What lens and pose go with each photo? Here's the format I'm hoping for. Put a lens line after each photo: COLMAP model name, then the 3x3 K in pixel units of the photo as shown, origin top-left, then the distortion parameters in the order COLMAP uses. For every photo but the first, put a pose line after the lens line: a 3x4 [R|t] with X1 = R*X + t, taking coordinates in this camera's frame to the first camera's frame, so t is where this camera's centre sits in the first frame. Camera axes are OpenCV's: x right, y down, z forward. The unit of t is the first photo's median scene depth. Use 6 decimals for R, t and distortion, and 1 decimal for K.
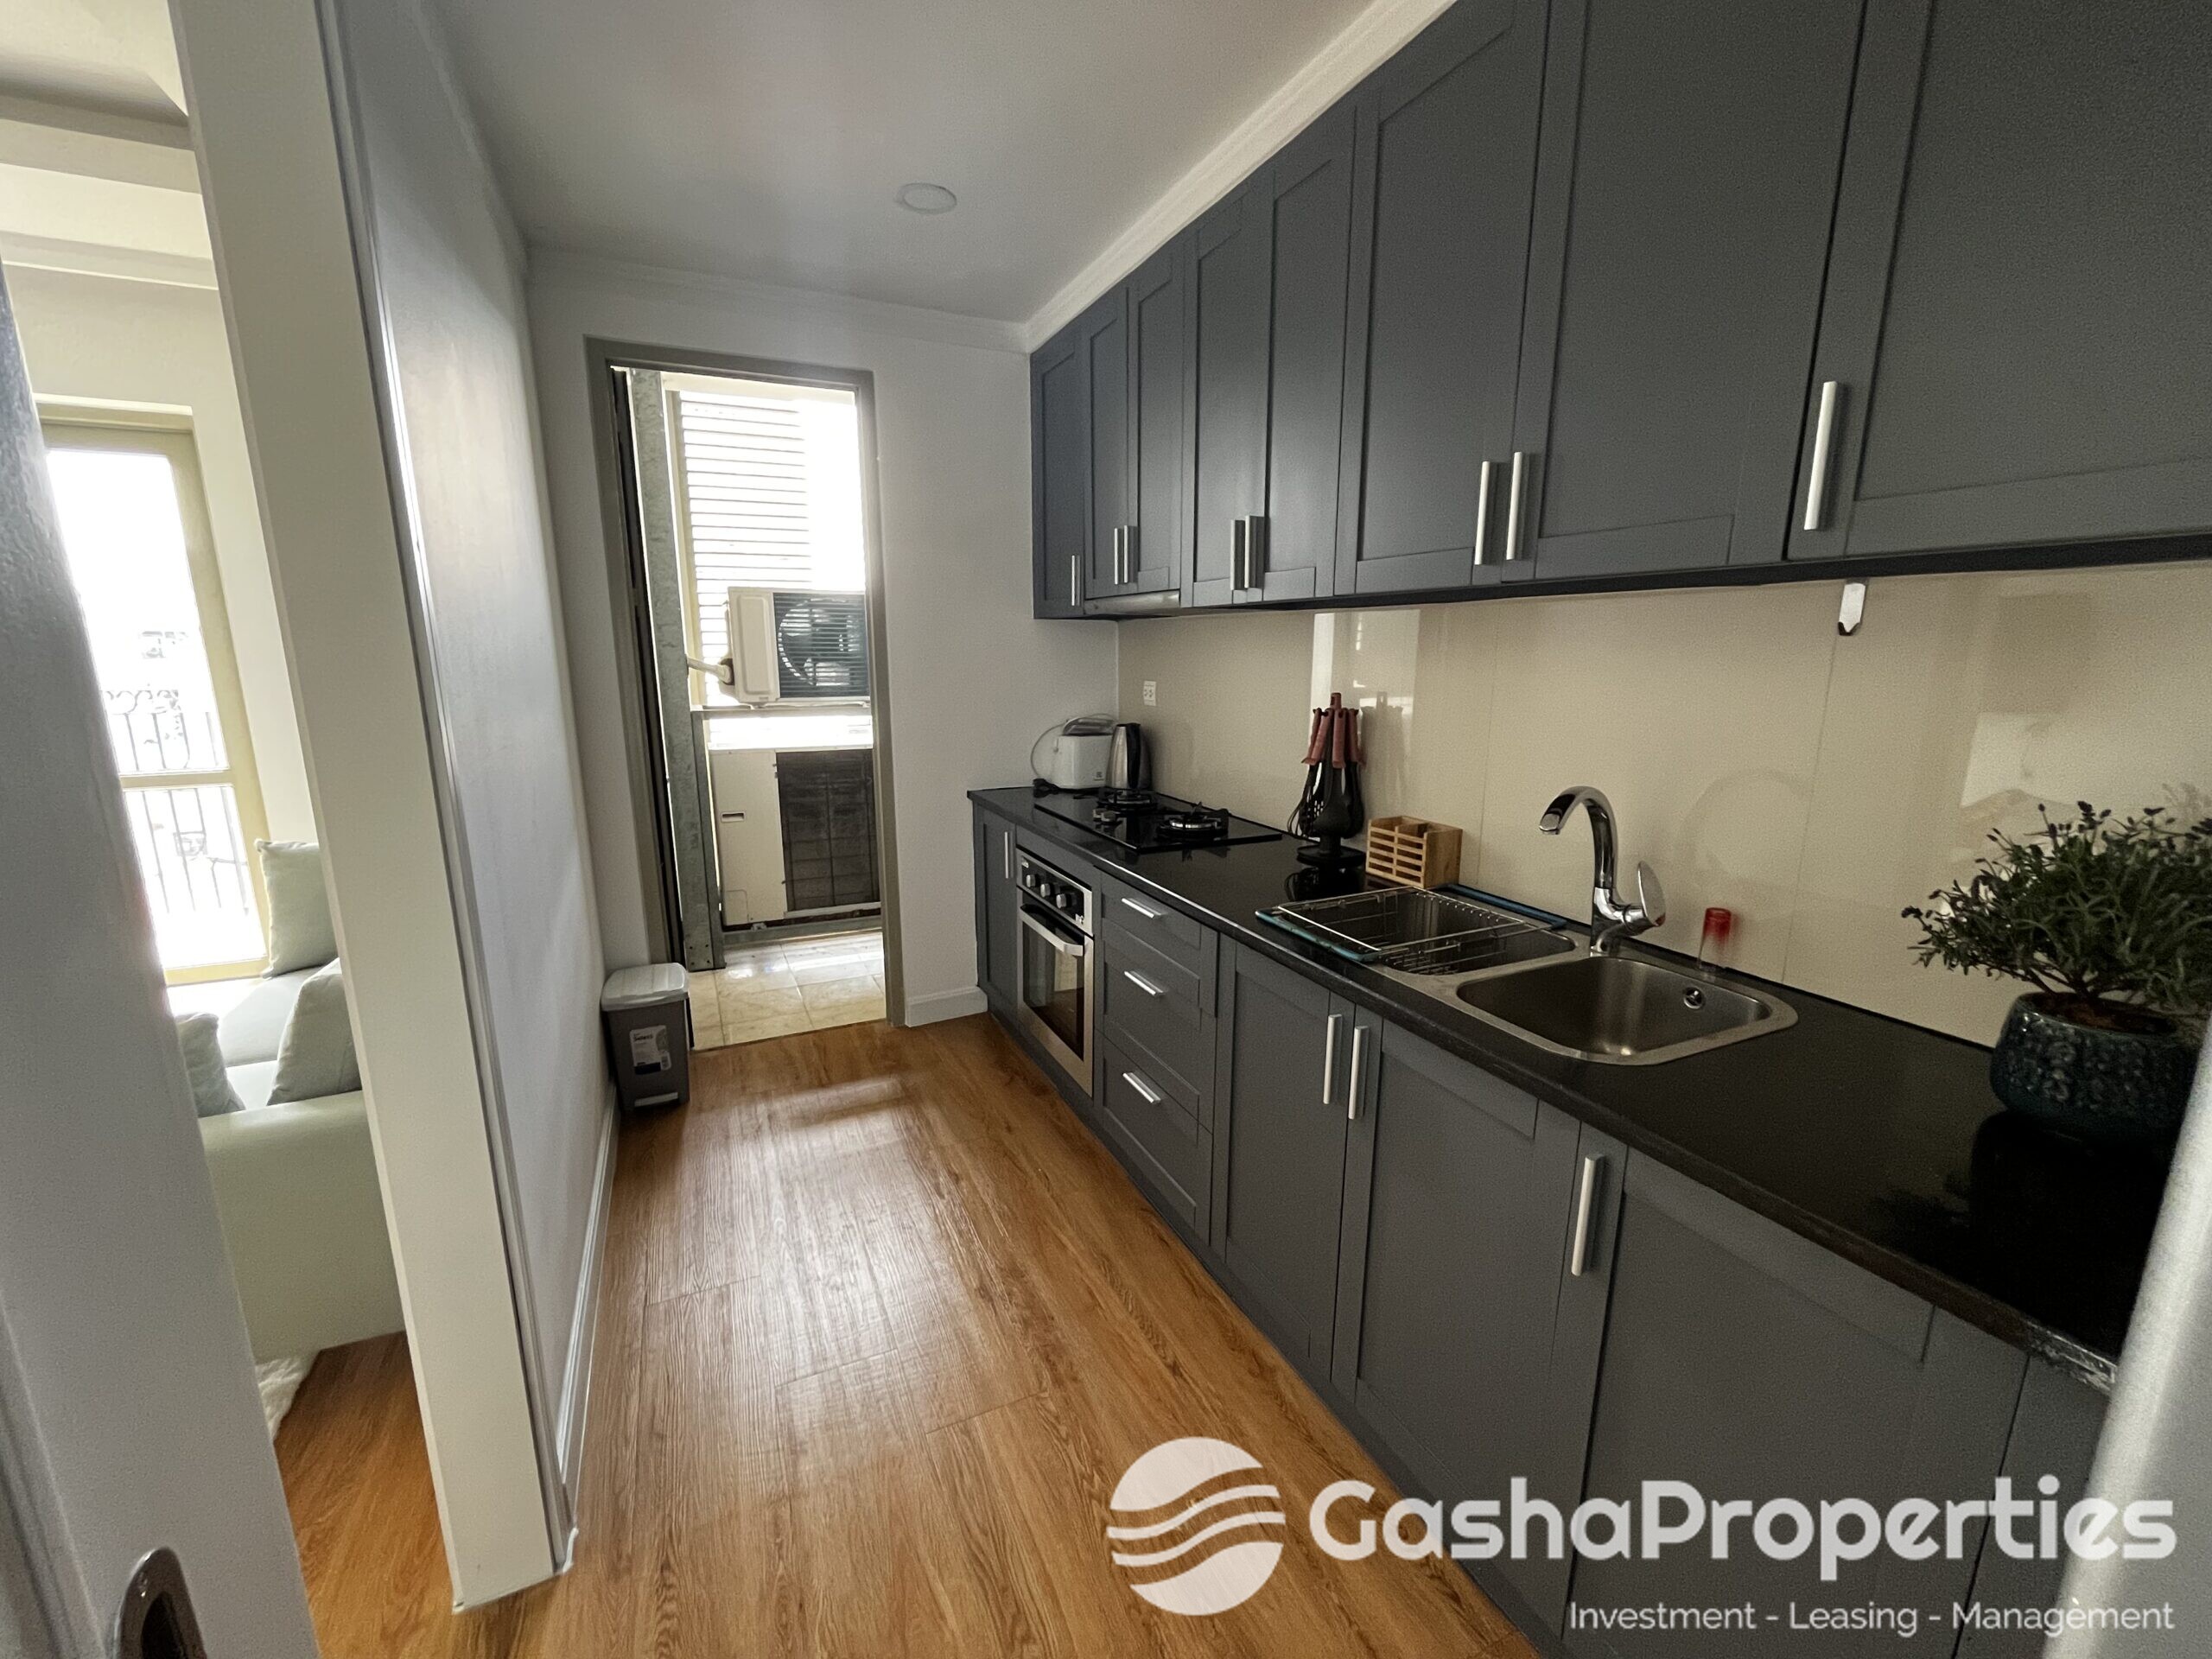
lens RADIAL K [[901.8, 0, 1101.0], [0, 901.8, 831.3], [0, 0, 1]] dist [-0.003658, -0.000078]
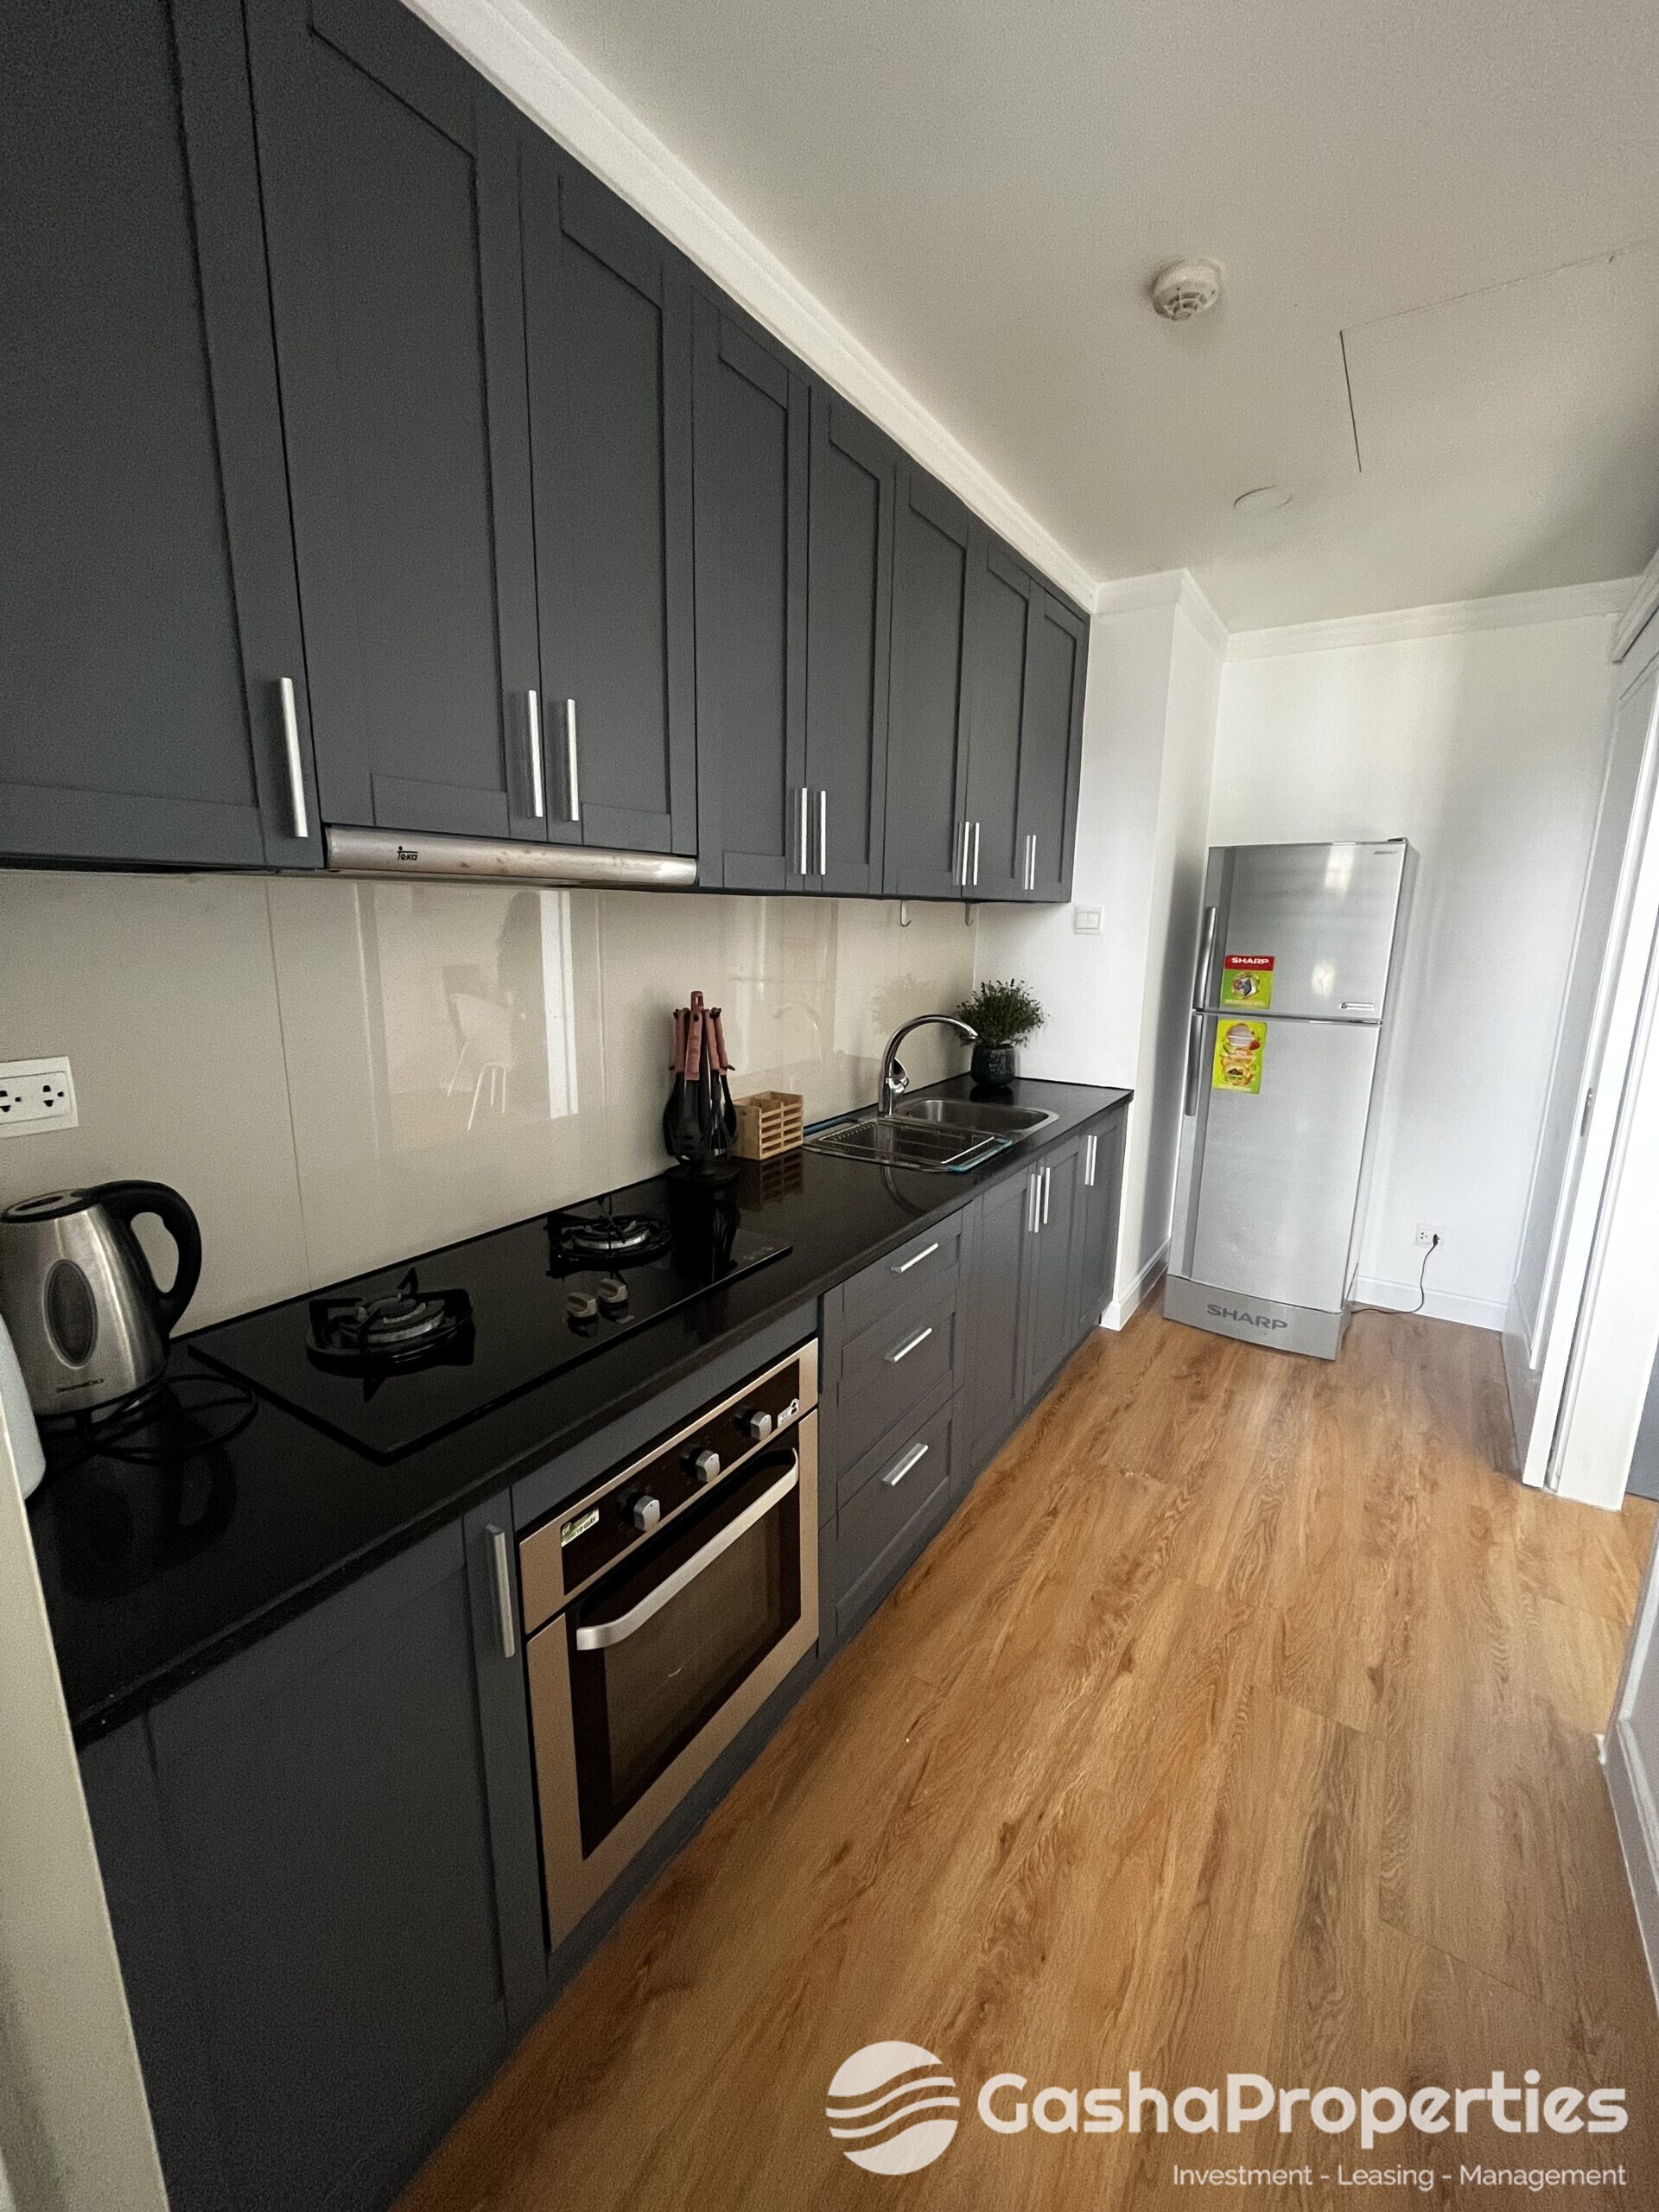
lens RADIAL K [[901.8, 0, 824.2], [0, 901.8, 1111.4], [0, 0, 1]] dist [-0.003658, -0.000078]
pose [[-0.536355, -0.182819, 0.823954, -0.593286], [0.156939, 0.937627, 0.310201, -0.322788], [-0.829273, 0.295689, -0.474210, 1.476494]]
